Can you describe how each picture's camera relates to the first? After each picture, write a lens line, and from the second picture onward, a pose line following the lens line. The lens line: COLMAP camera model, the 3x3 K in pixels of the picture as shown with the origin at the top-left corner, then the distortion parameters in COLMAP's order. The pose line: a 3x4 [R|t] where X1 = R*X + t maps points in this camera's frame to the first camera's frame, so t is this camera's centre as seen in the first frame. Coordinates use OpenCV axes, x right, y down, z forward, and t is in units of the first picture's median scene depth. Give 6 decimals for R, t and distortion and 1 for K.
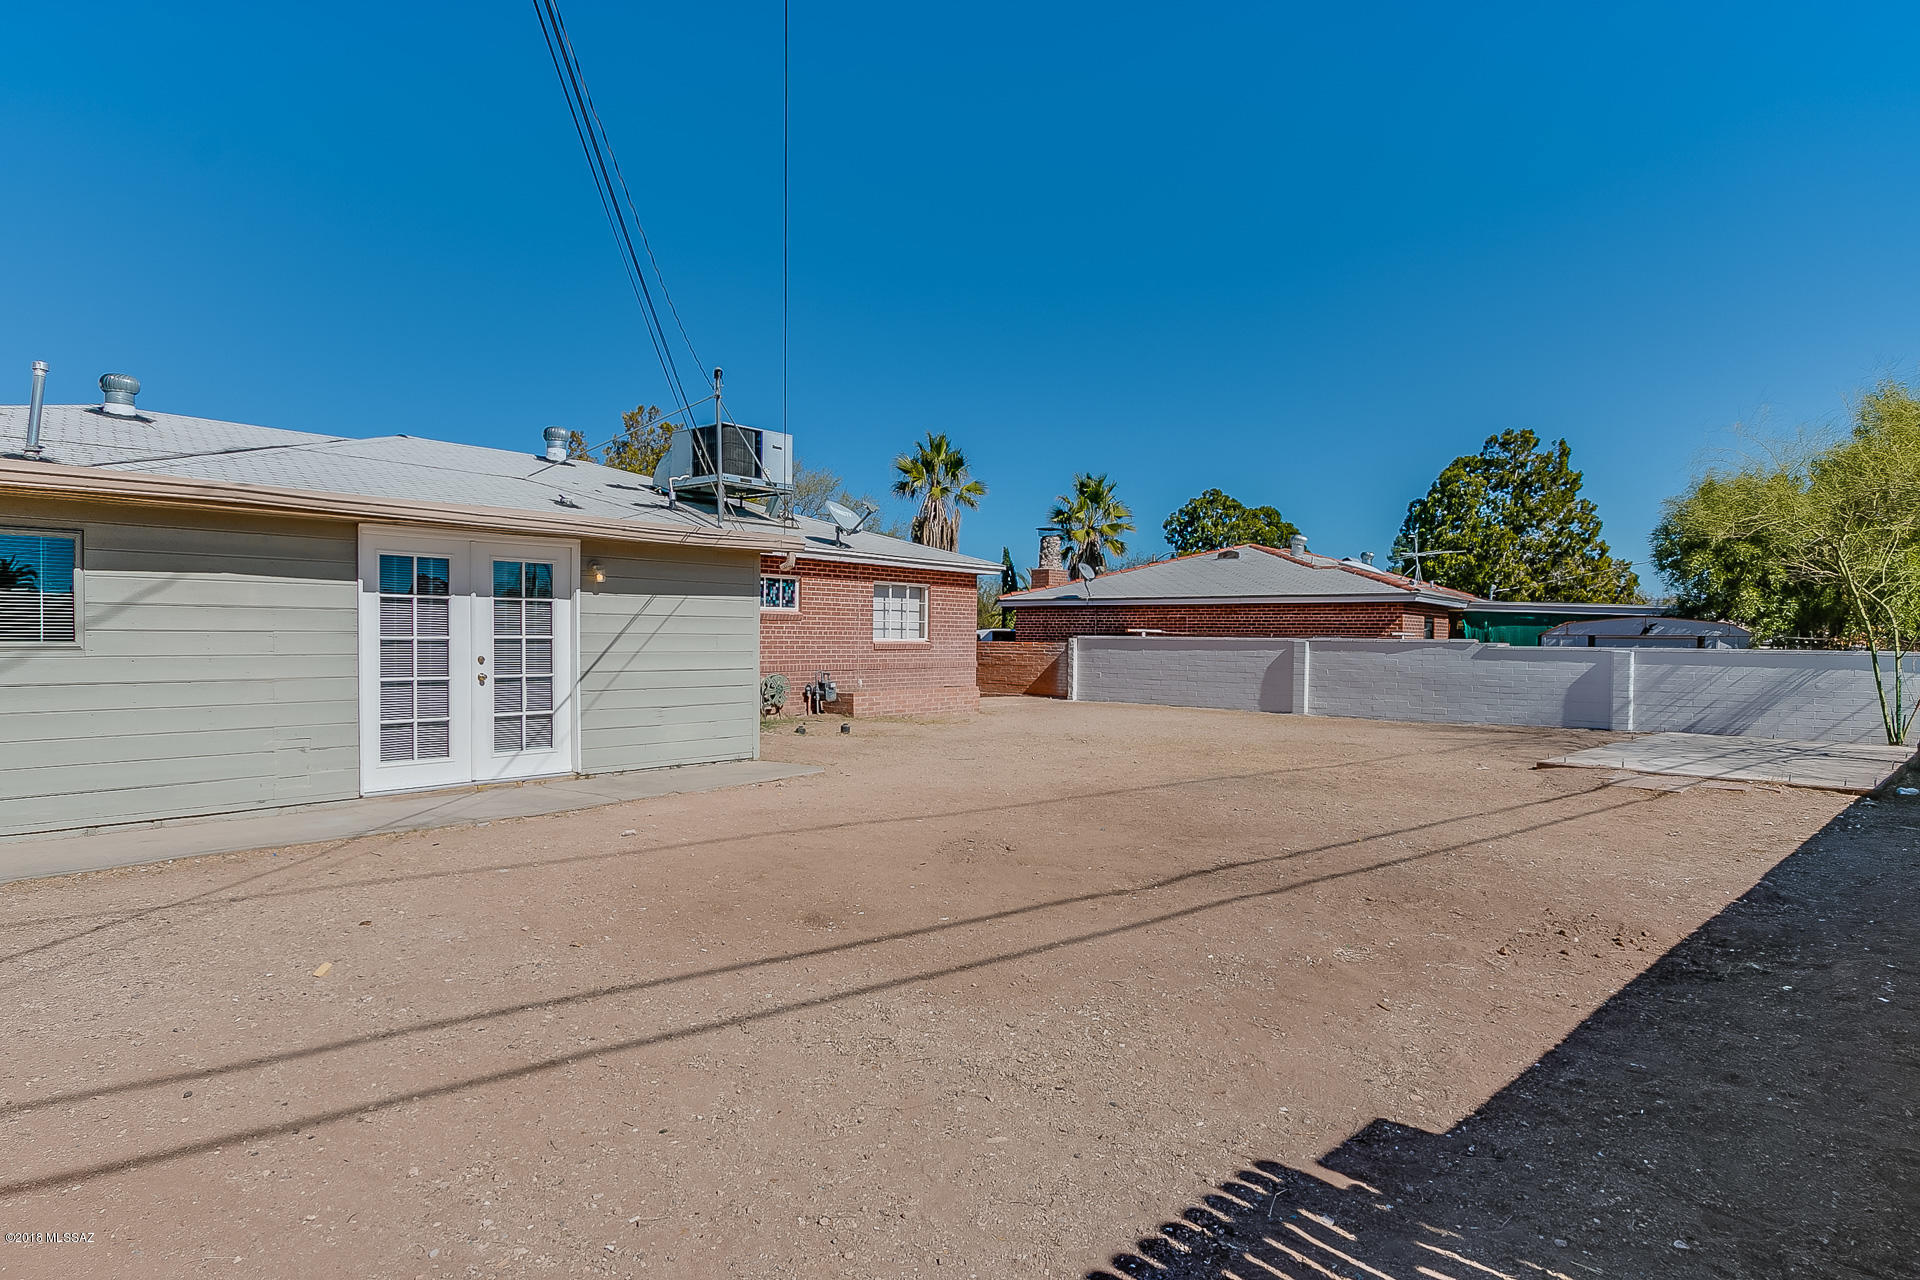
lens RADIAL K [[1058.1, 0, 940.8], [0, 1058.1, 657.1], [0, 0, 1]] dist [-0.003393, 0.001053]
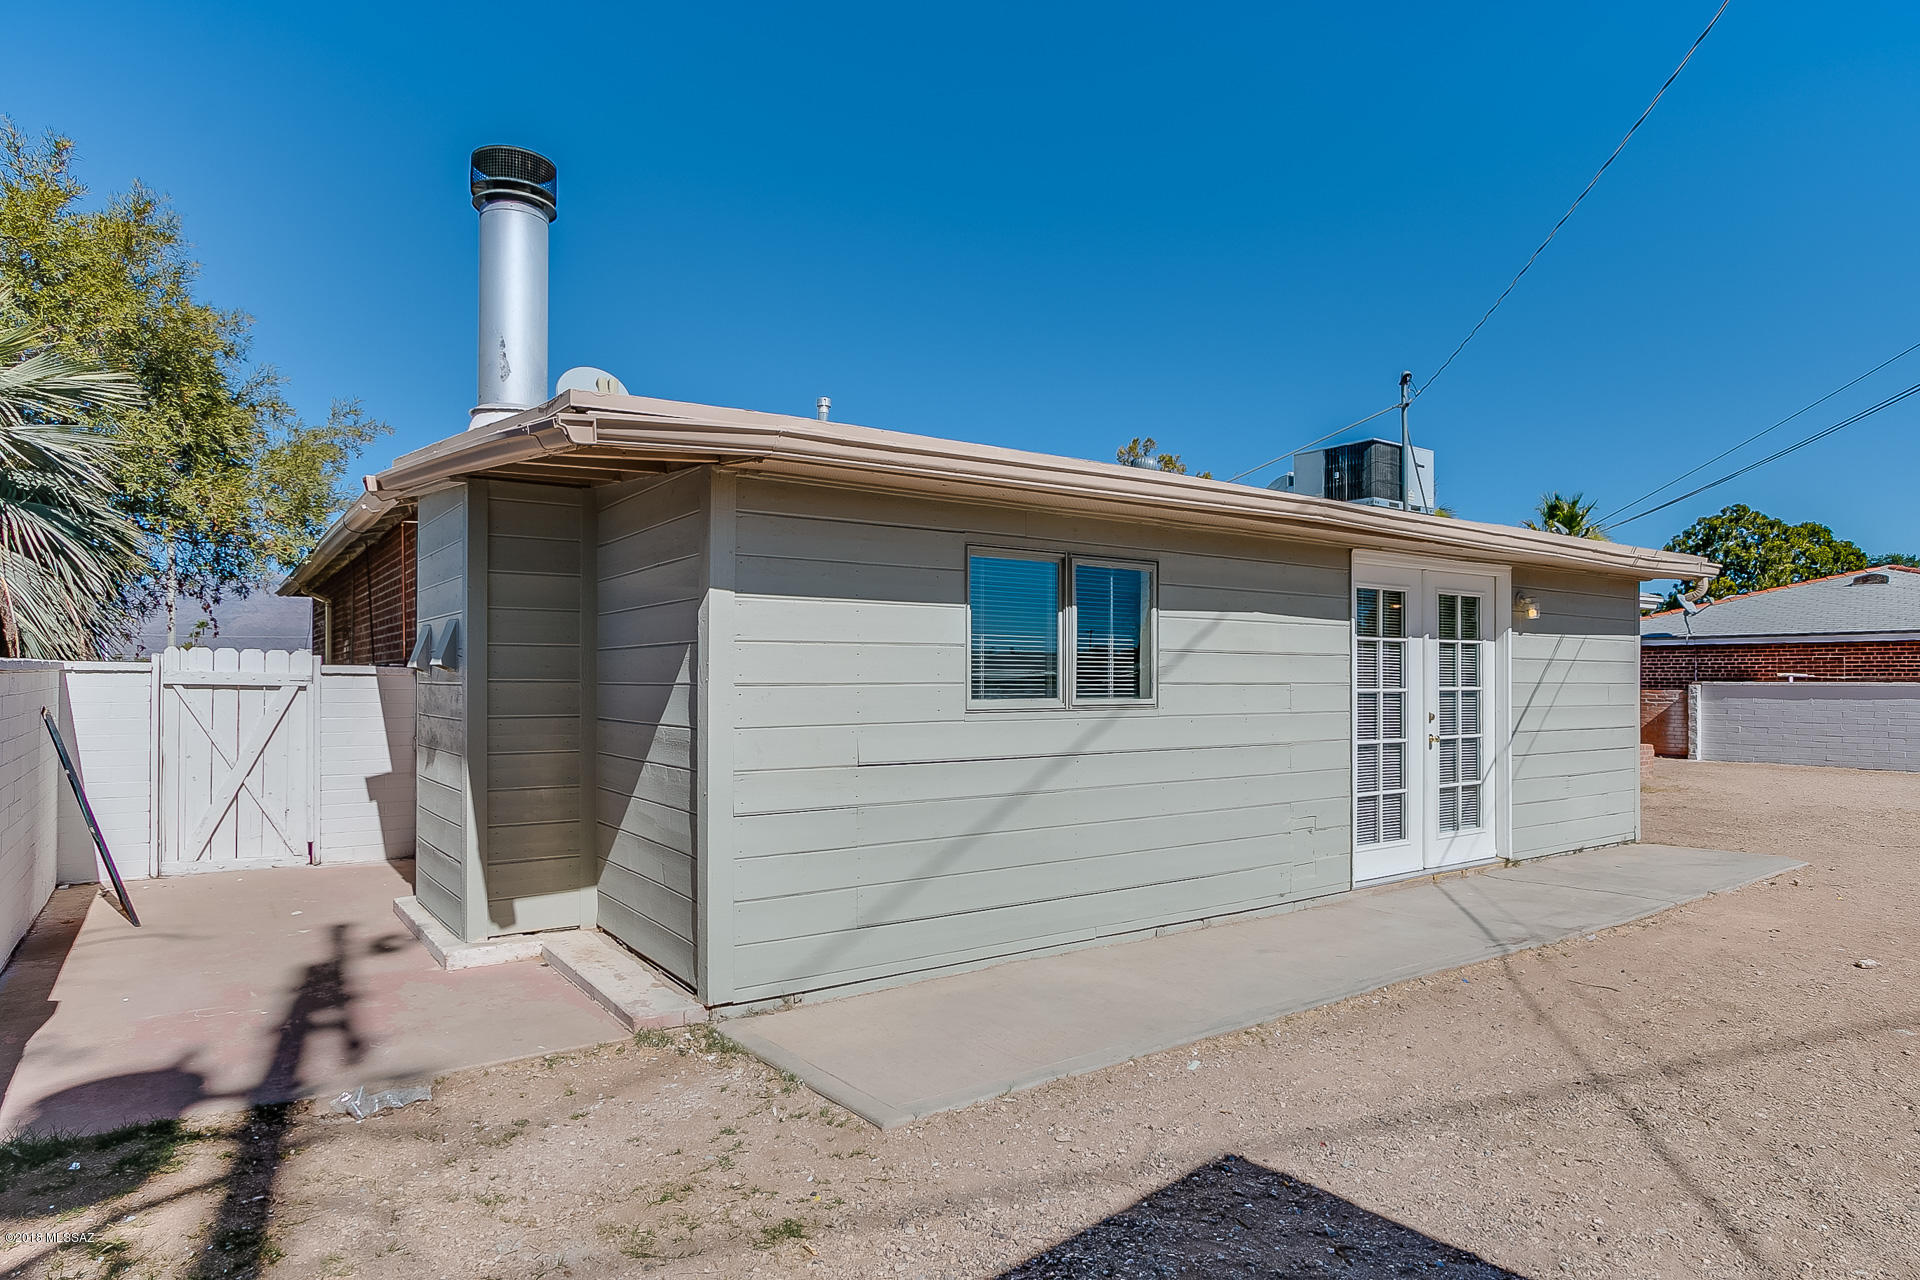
lens RADIAL K [[1081.5, 0, 960.4], [0, 1081.5, 680.4], [0, 0, 1]] dist [0.000007, 0.000984]
pose [[0.969826, -0.007273, -0.243690, -0.543646], [0.001716, 0.999734, -0.023007, -0.006695], [0.243792, 0.021895, 0.969580, 0.110571]]
